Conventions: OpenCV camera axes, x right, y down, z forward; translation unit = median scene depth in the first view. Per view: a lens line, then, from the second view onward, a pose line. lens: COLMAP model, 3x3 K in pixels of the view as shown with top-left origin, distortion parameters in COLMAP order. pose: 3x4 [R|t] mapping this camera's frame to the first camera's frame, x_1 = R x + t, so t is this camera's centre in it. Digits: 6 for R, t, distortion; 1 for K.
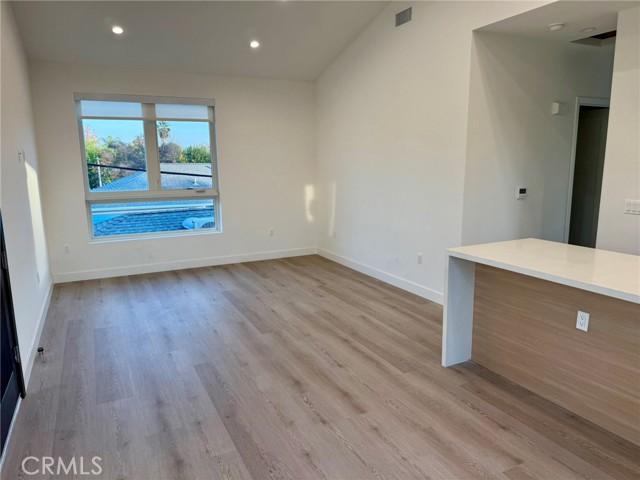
lens RADIAL K [[448.4, 0, 317.0], [0, 448.4, 237.8], [0, 0, 1]] dist [0.046560, -0.058897]
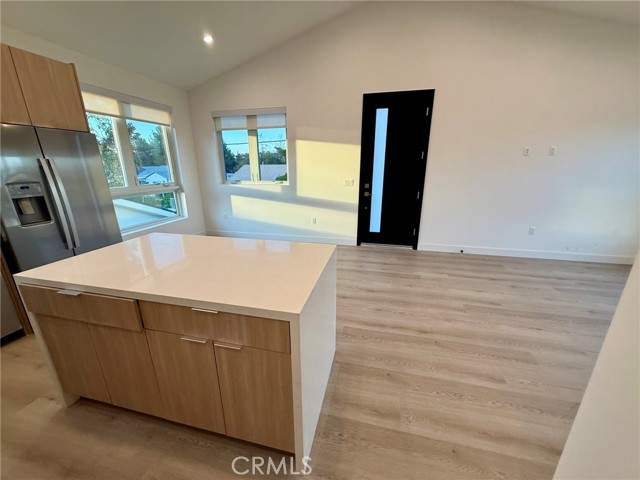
lens RADIAL K [[257.4, 0, 315.0], [0, 257.4, 238.5], [0, 0, 1]] dist [-0.000450, -0.000328]
pose [[-0.652246, 0.225992, -0.723535, 0.730392], [-0.119852, 0.911768, 0.392829, -0.203348], [0.748472, 0.342939, -0.567611, 1.301472]]
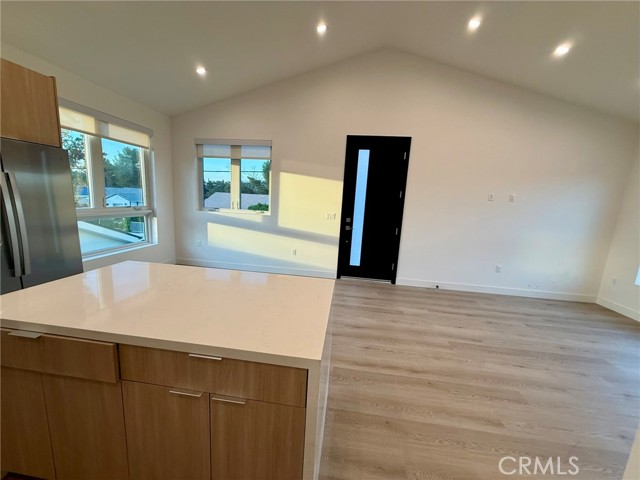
lens RADIAL K [[257.4, 0, 316.4], [0, 257.4, 237.3], [0, 0, 1]] dist [-0.000450, -0.000328]
pose [[-0.562394, 0.108869, -0.819671, 0.754398], [-0.191775, 0.947091, 0.257374, -0.193046], [0.804323, 0.301938, -0.511760, 1.241811]]
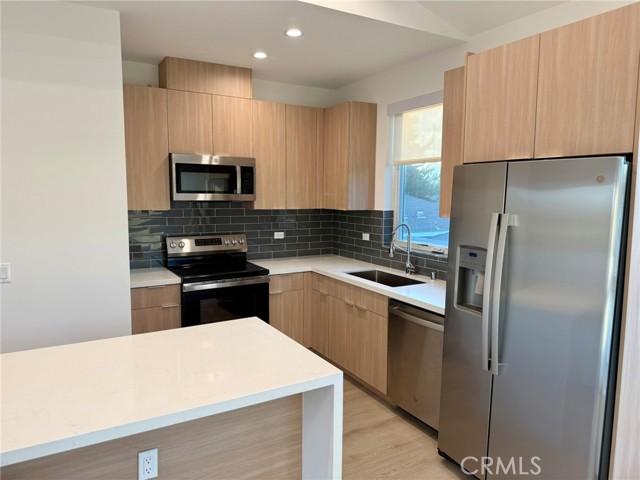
lens RADIAL K [[448.4, 0, 318.4], [0, 448.4, 243.7], [0, 0, 1]] dist [0.046560, -0.058897]
pose [[-0.068891, -0.103780, 0.992212, -0.014611], [0.166561, 0.979418, 0.114006, -0.123266], [-0.983622, 0.173118, -0.050187, 0.619290]]
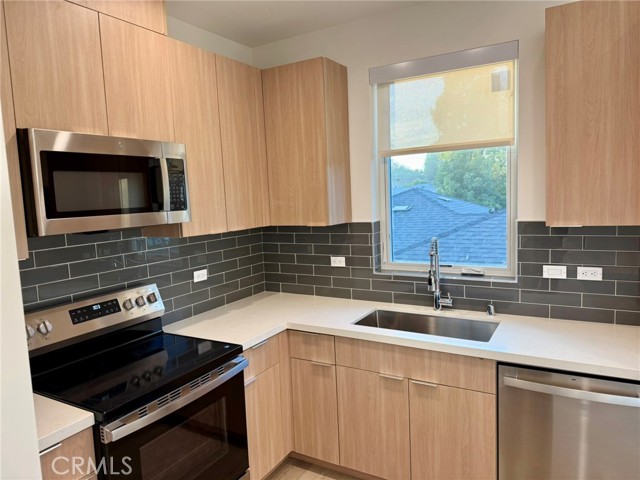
lens RADIAL K [[448.4, 0, 316.4], [0, 448.4, 239.5], [0, 0, 1]] dist [0.046560, -0.058897]
pose [[-0.538366, -0.050681, 0.841186, 0.588960], [0.195085, 0.963580, 0.182911, -0.191496], [-0.819819, 0.262576, -0.508872, 0.916227]]
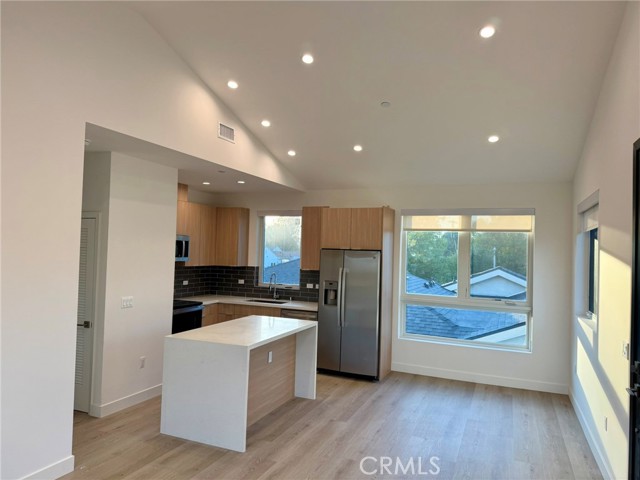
lens RADIAL K [[448.4, 0, 322.0], [0, 448.4, 238.3], [0, 0, 1]] dist [0.046560, -0.058897]
pose [[-0.651617, 0.013422, 0.758430, -0.757092], [0.110228, 0.990906, 0.077168, -0.331653], [-0.750497, 0.133884, -0.647171, 1.611553]]
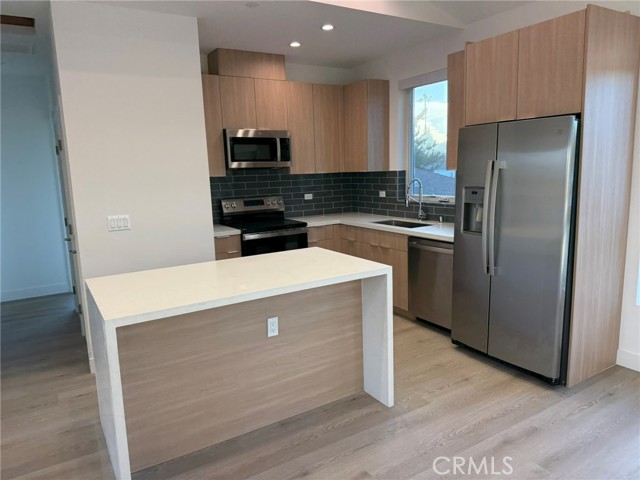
lens RADIAL K [[448.4, 0, 321.6], [0, 448.4, 245.0], [0, 0, 1]] dist [0.046560, -0.058897]
pose [[-0.091520, -0.154987, 0.983668, -0.293845], [0.205191, 0.963680, 0.170929, -0.110177], [-0.974434, 0.217483, -0.056394, 0.757569]]
